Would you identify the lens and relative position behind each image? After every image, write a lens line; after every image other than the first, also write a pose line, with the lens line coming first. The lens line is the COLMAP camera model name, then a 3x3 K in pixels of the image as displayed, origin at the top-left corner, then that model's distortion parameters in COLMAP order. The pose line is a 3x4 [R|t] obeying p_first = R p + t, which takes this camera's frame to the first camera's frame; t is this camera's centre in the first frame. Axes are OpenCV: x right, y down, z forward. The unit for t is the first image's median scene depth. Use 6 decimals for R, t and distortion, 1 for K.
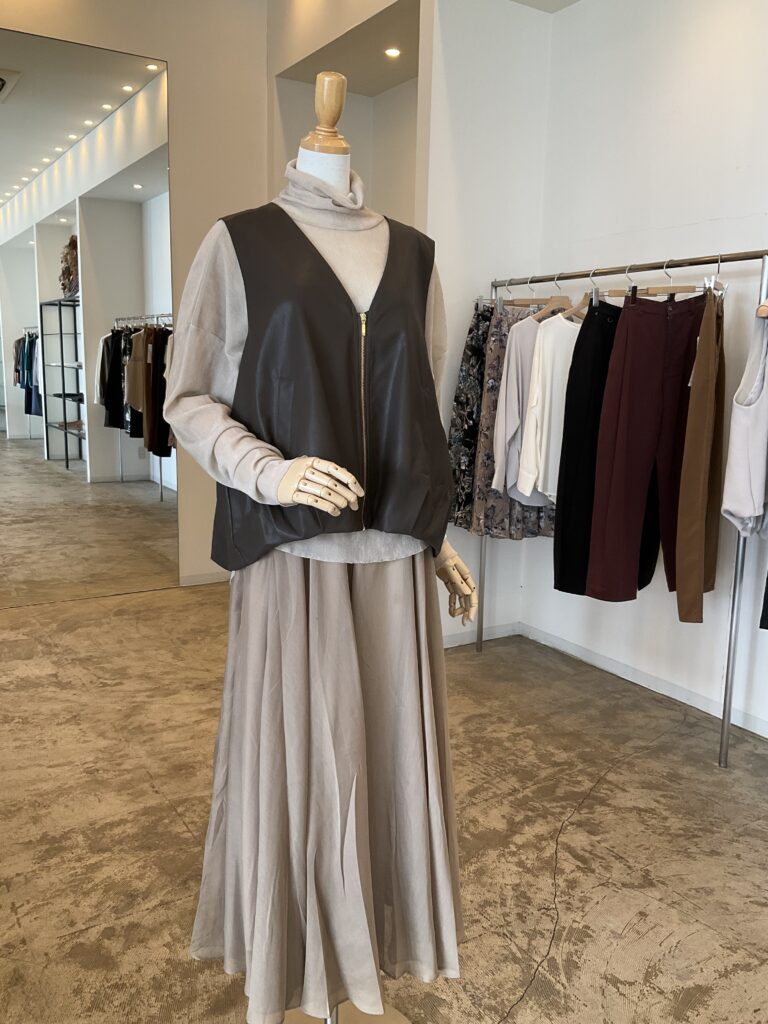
lens RADIAL K [[868.8, 0, 381.3], [0, 868.8, 496.7], [0, 0, 1]] dist [0.005278, -0.015900]
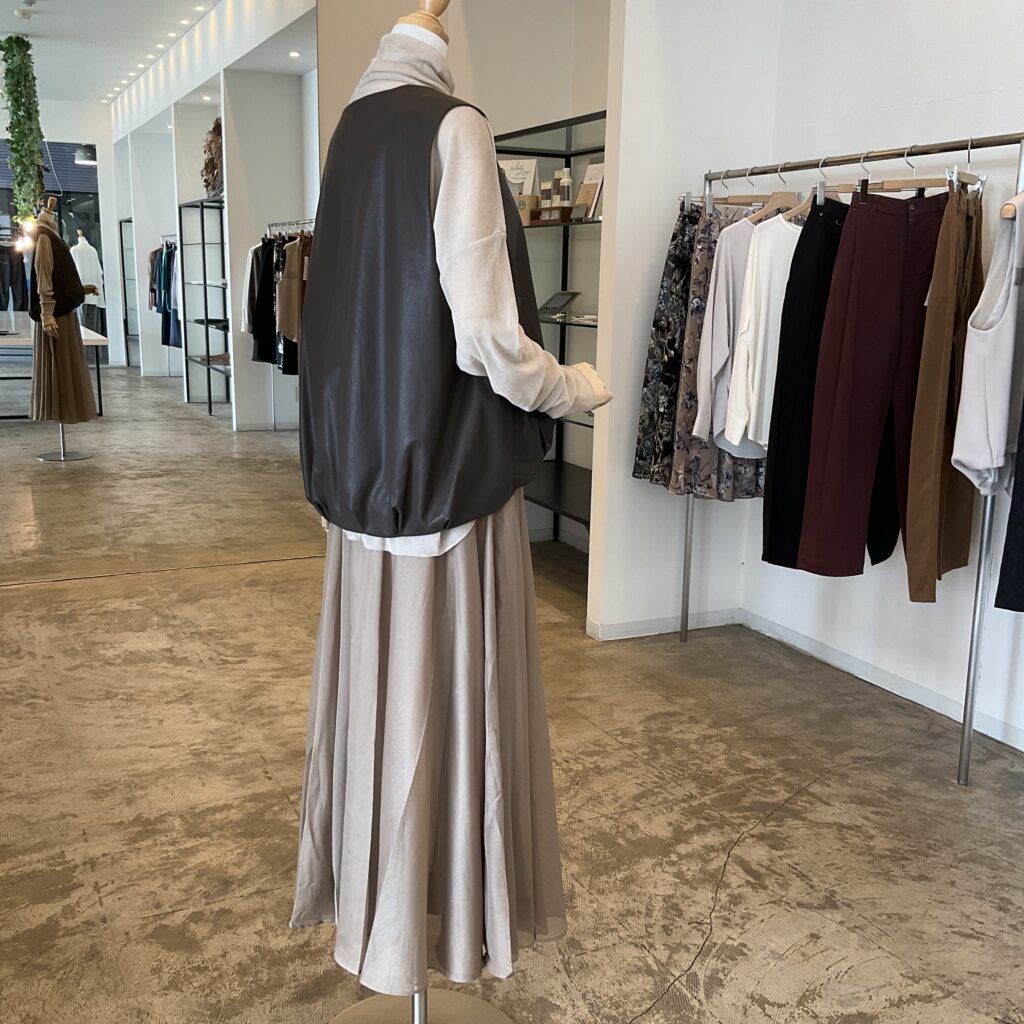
lens RADIAL K [[1150.5, 0, 514.6], [0, 1150.5, 513.0], [0, 0, 1]] dist [0.008988, 0.000000]
pose [[0.994360, 0.021516, -0.103849, 0.083688], [-0.016901, 0.998838, 0.045123, 0.018691], [0.104699, -0.043113, 0.993569, -0.083462]]
